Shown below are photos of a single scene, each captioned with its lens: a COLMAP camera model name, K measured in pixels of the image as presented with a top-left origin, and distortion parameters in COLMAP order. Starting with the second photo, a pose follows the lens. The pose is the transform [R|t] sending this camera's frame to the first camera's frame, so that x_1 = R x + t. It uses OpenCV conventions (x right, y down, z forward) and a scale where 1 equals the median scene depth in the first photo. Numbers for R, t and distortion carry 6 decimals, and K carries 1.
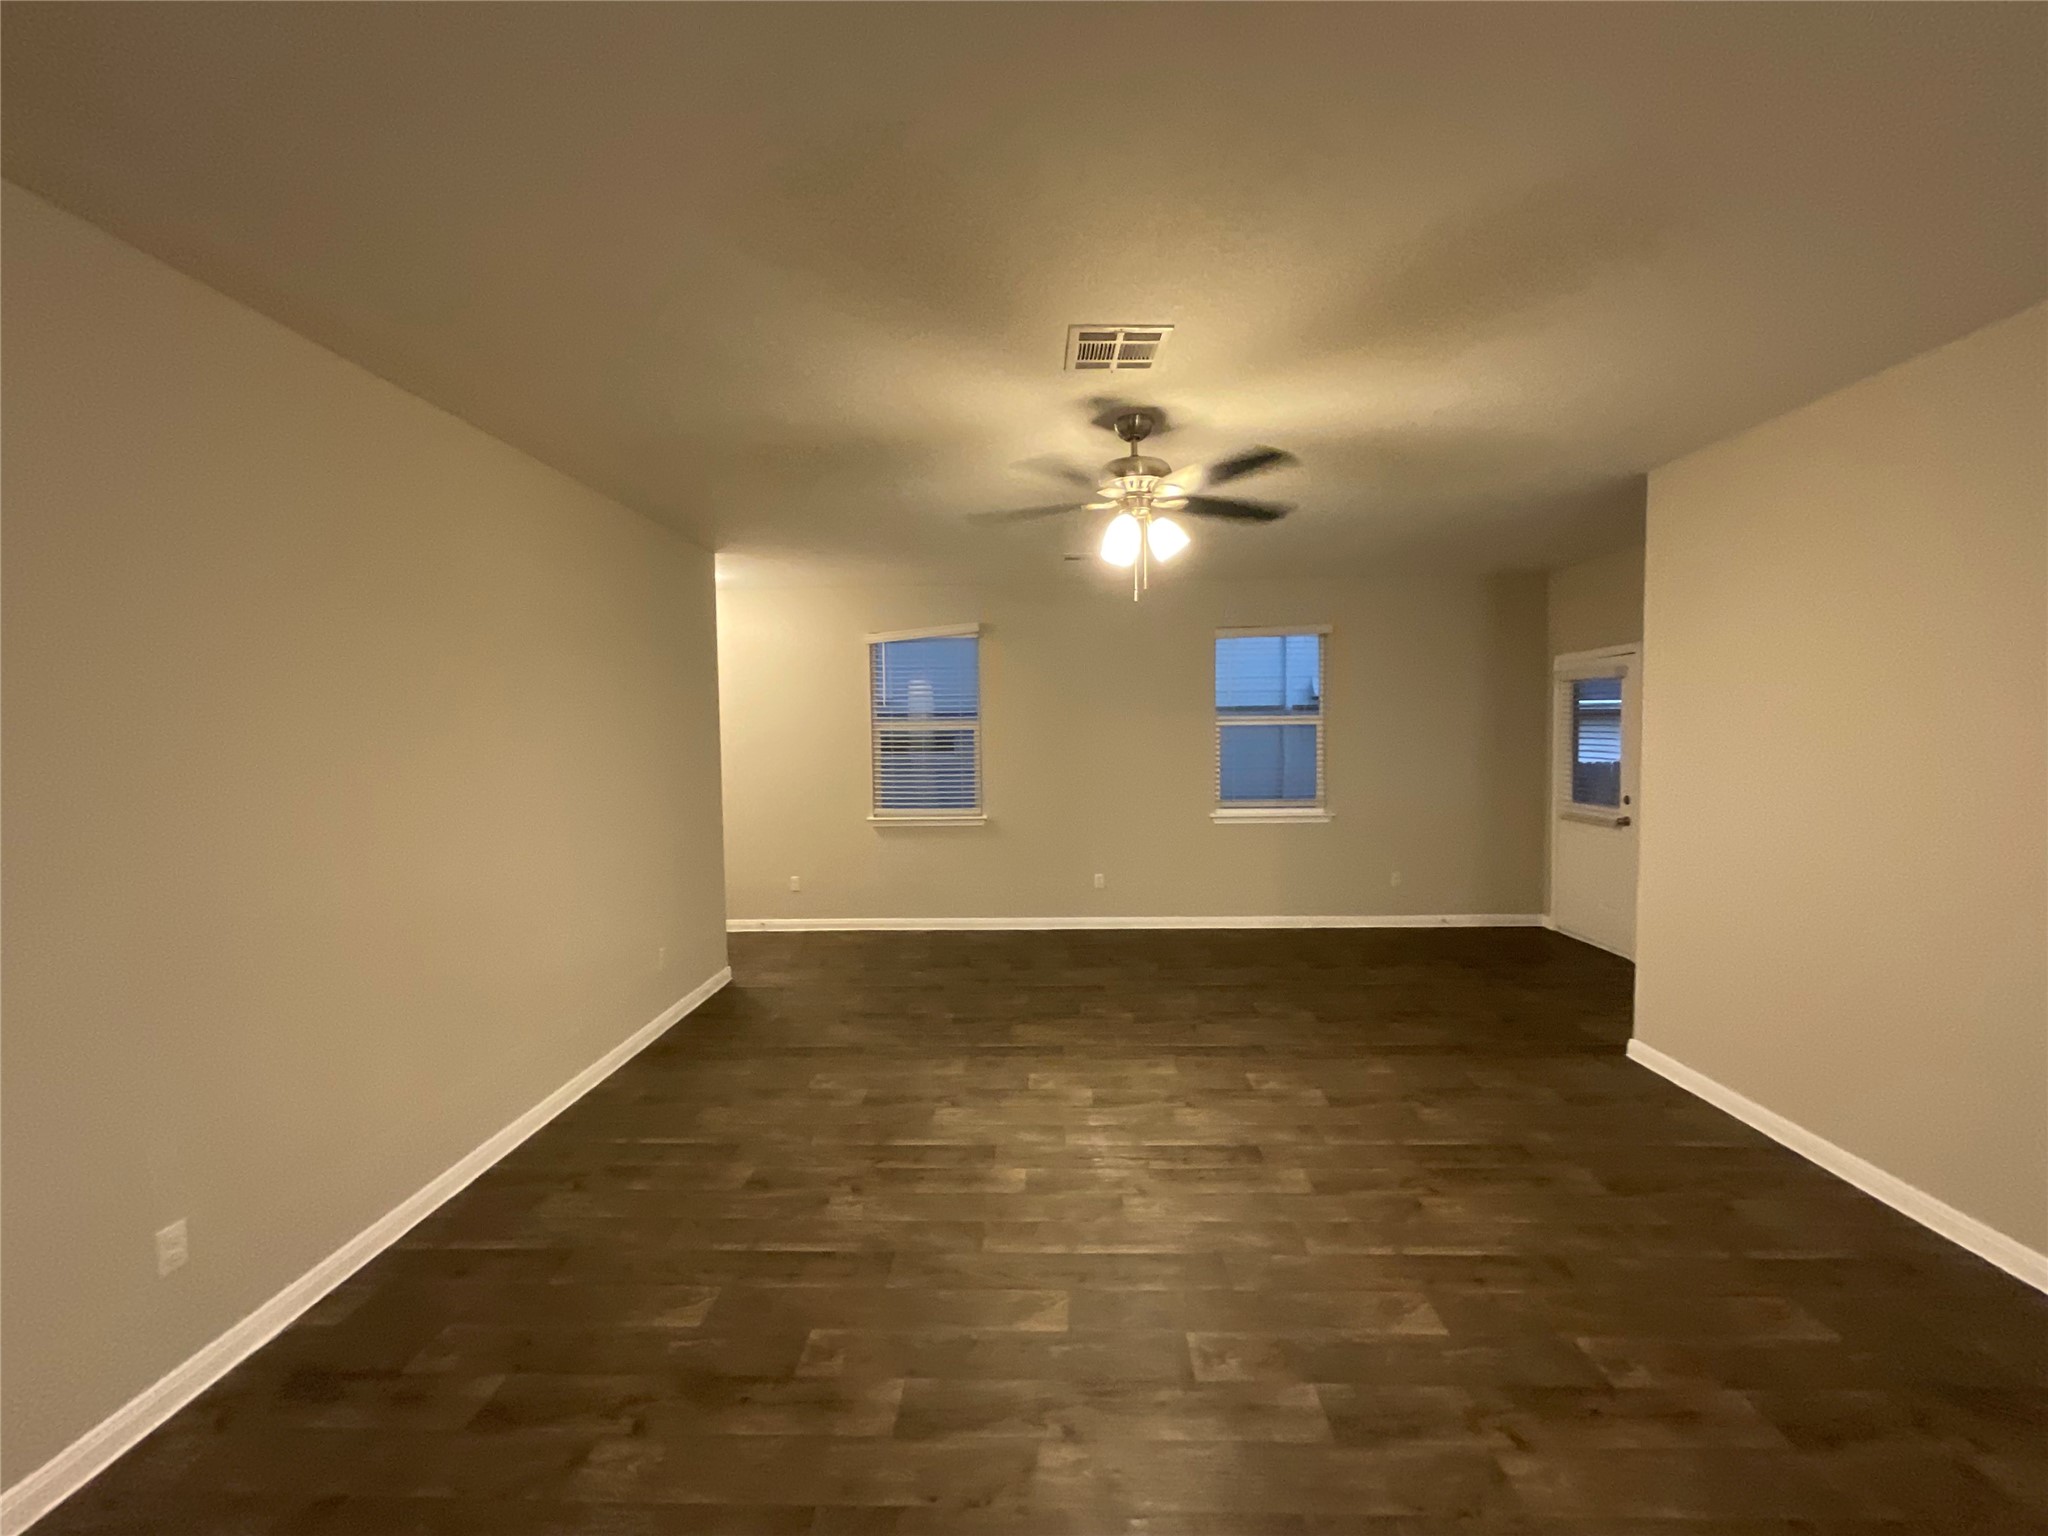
lens RADIAL K [[829.3, 0, 1024.0], [0, 829.3, 768.0], [0, 0, 1]] dist [-0.001646, 0.000716]
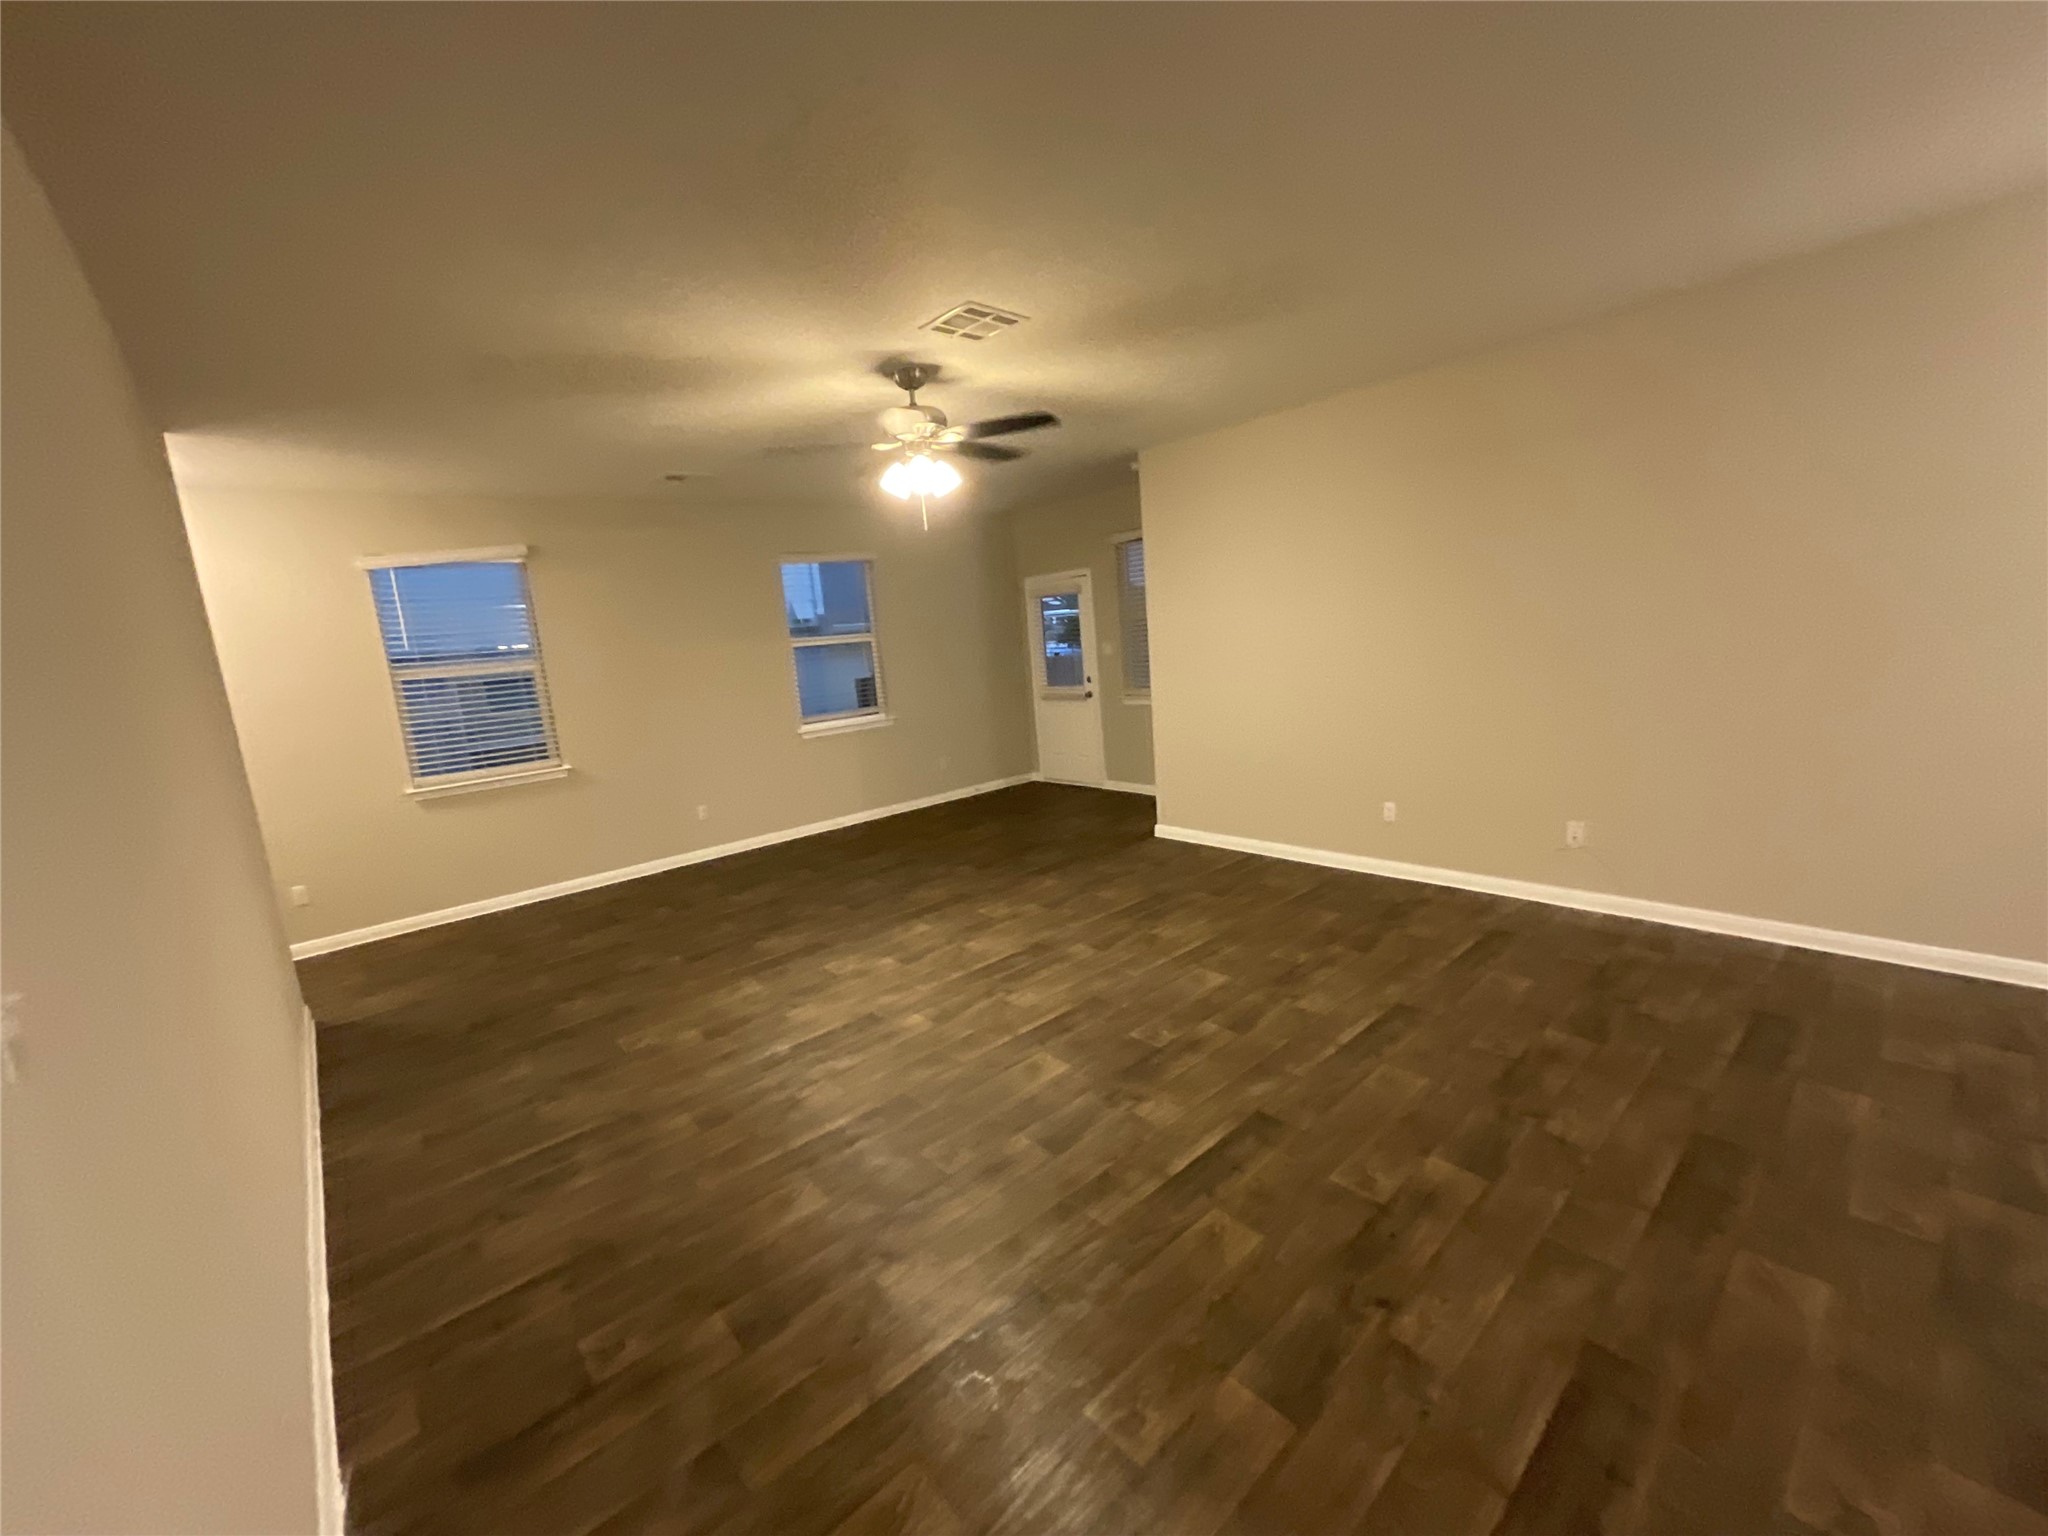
lens RADIAL K [[839.5, 0, 1022.0], [0, 839.5, 756.2], [0, 0, 1]] dist [-0.001063, 0.000326]
pose [[0.726585, -0.148537, 0.670829, -0.405367], [0.104399, 0.988883, 0.105885, 0.005037], [-0.679099, -0.006901, 0.734014, 0.013384]]
